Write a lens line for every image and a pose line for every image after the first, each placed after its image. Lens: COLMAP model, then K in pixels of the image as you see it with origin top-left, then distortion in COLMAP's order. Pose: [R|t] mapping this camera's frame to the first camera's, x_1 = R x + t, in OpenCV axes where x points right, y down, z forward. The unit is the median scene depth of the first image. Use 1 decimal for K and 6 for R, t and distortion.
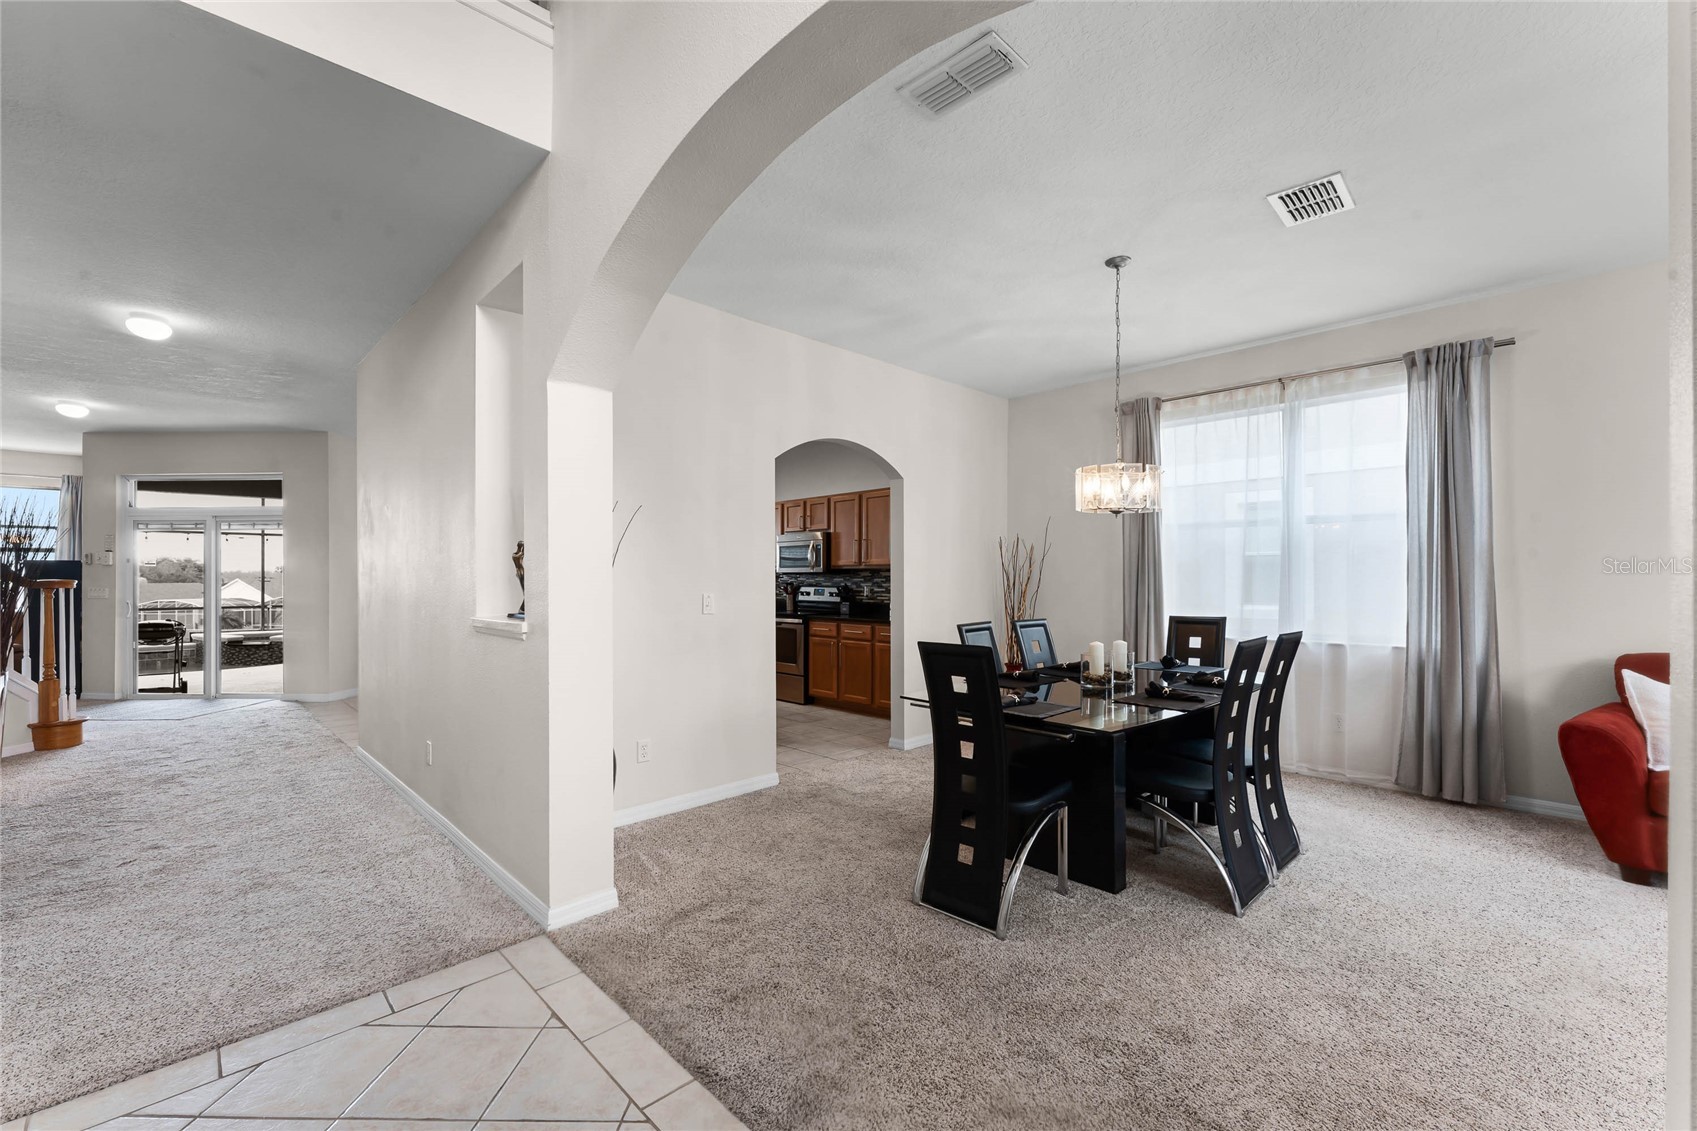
lens RADIAL K [[700.7, 0, 845.8], [0, 700.7, 575.3], [0, 0, 1]] dist [-0.000787, -0.000033]
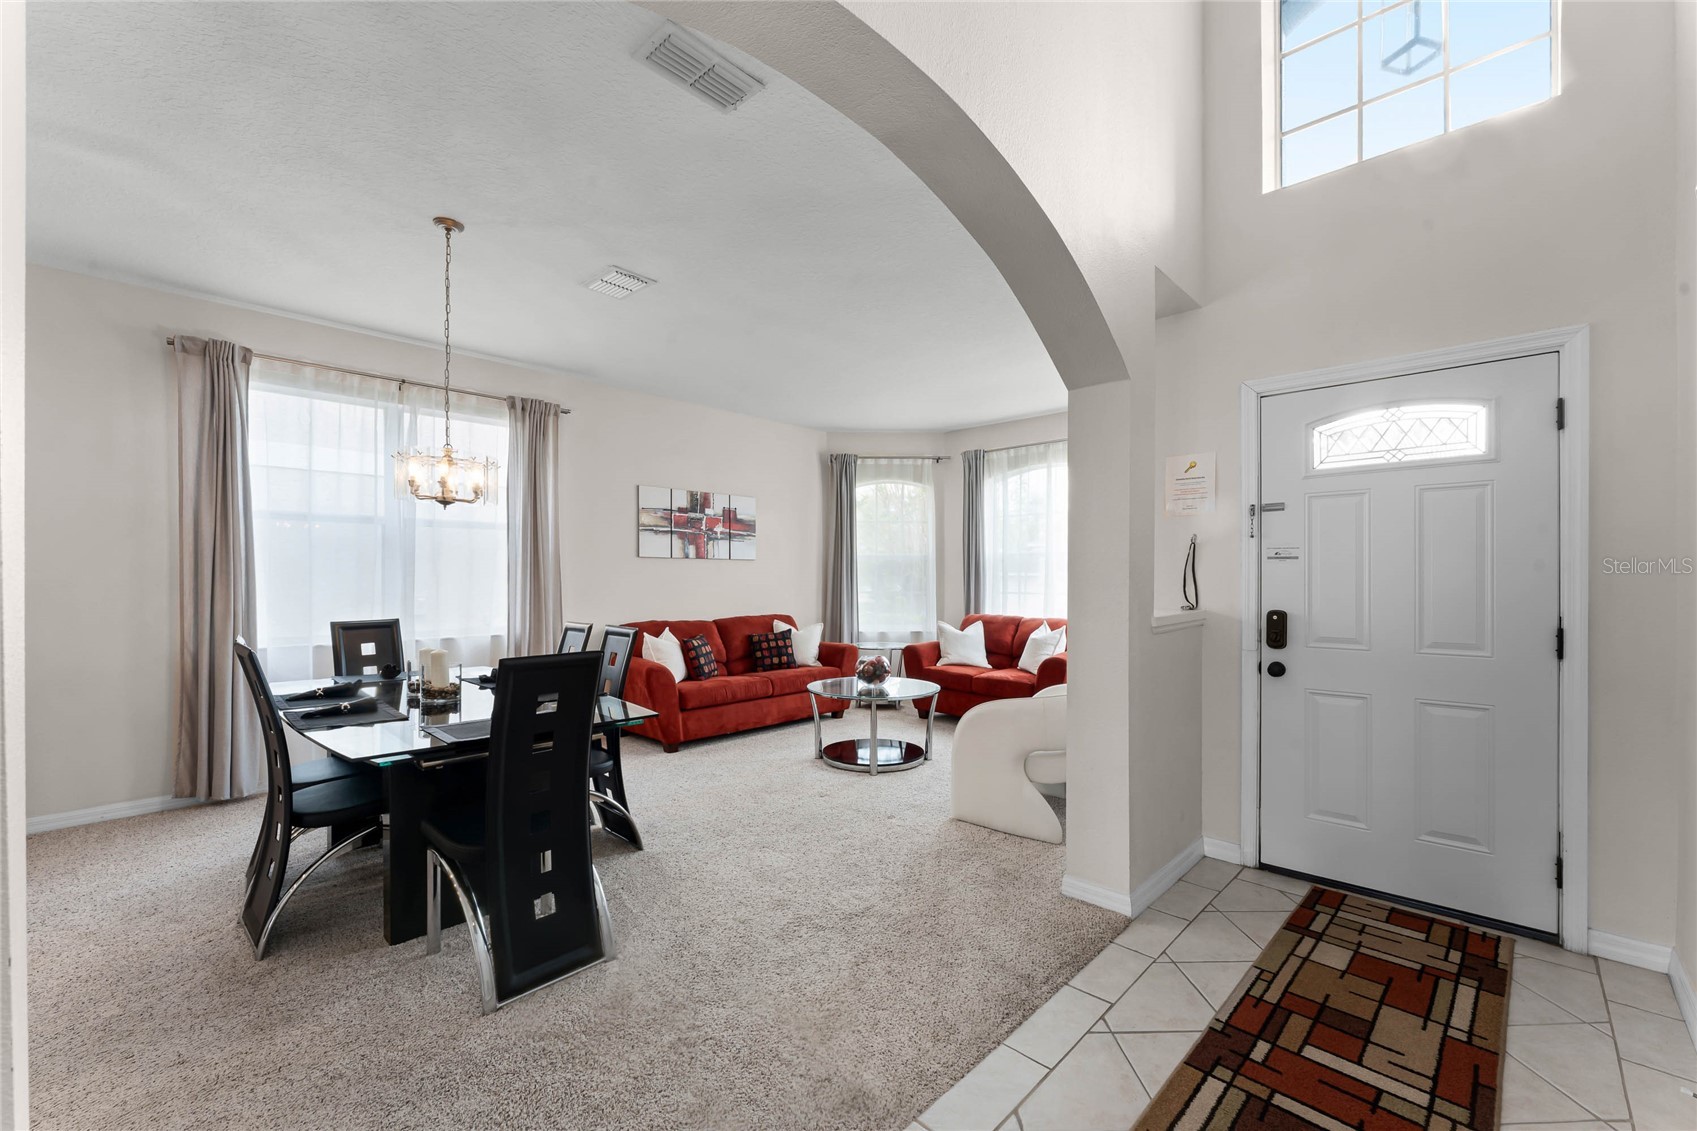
lens RADIAL K [[684.4, 0, 855.4], [0, 684.4, 580.6], [0, 0, 1]] dist [-0.001103, -0.000013]
pose [[-0.028870, -0.000533, 0.999583, -0.355691], [-0.004191, 0.999991, 0.000413, 0.004266], [-0.999574, -0.004177, -0.028872, 0.354345]]
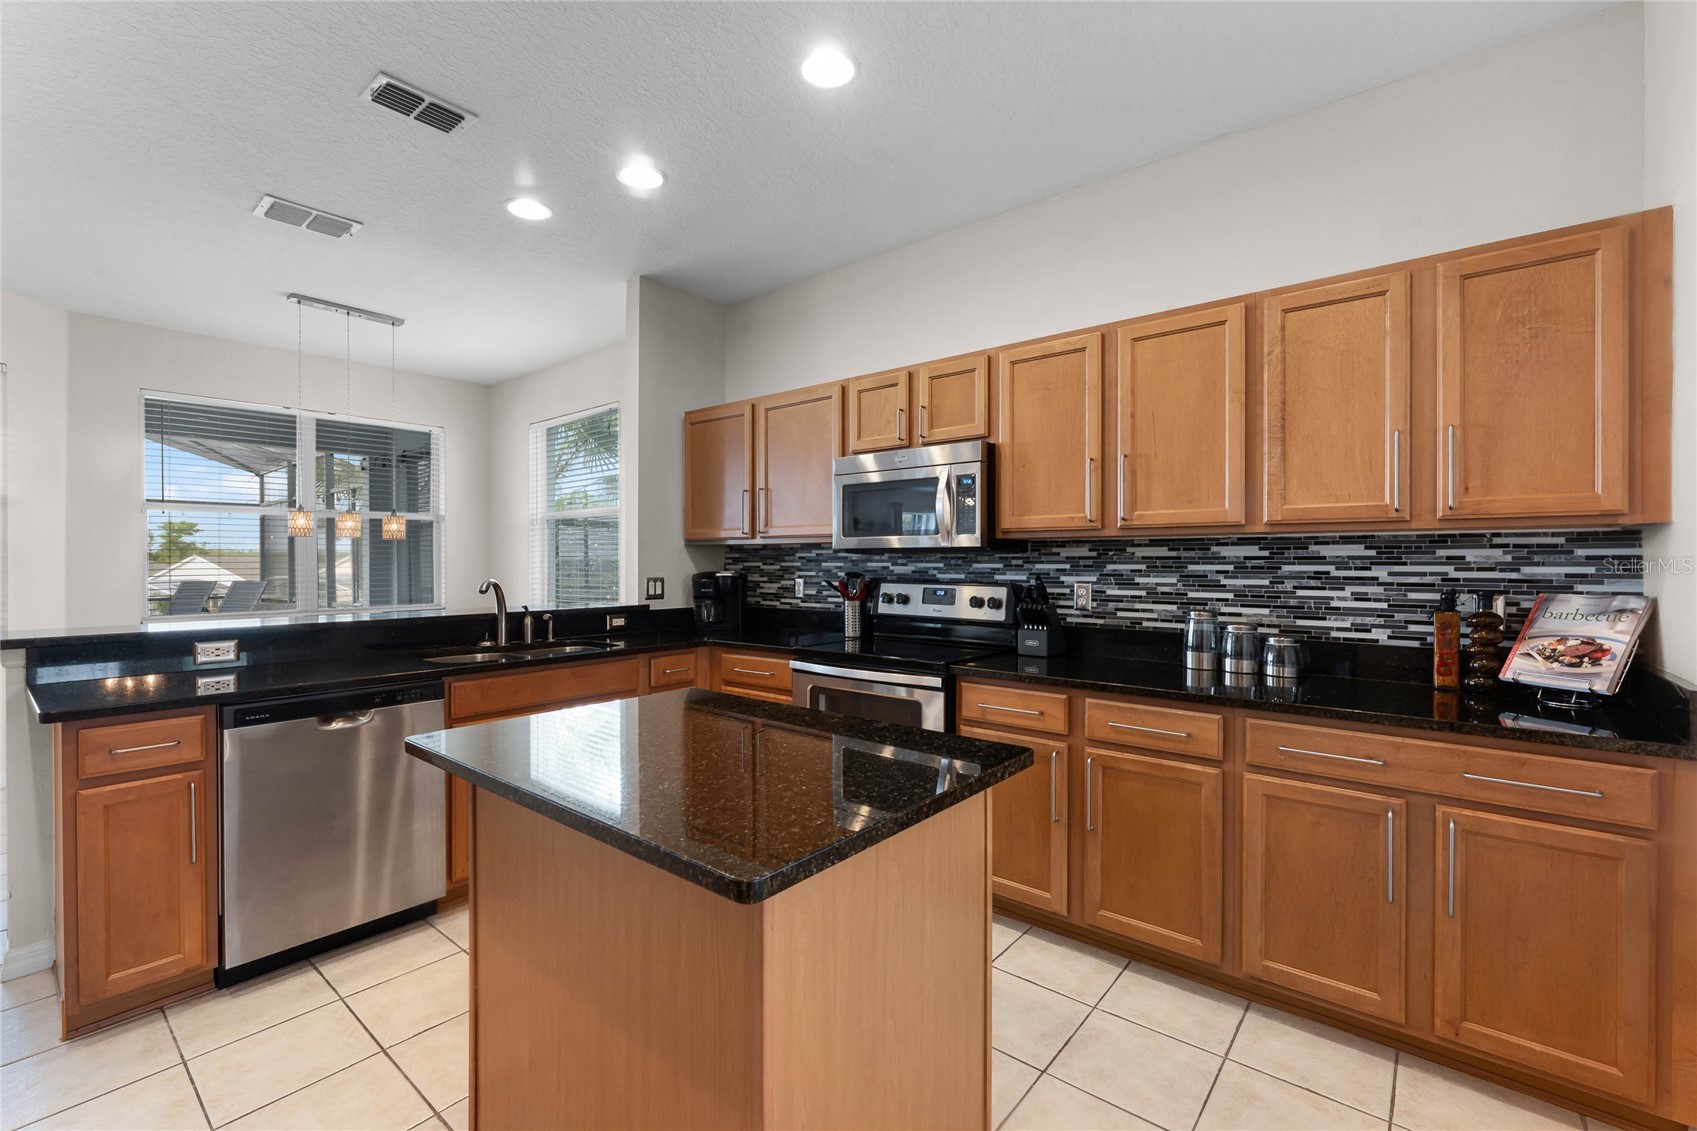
lens RADIAL K [[717.9, 0, 848.5], [0, 717.9, 565.5], [0, 0, 1]] dist [-0.000807, 0.000057]
pose [[0.993674, -0.000730, 0.112299, -0.220510], [-0.000586, 0.999932, 0.011682, 0.001481], [-0.112300, -0.011674, 0.993606, 0.926527]]
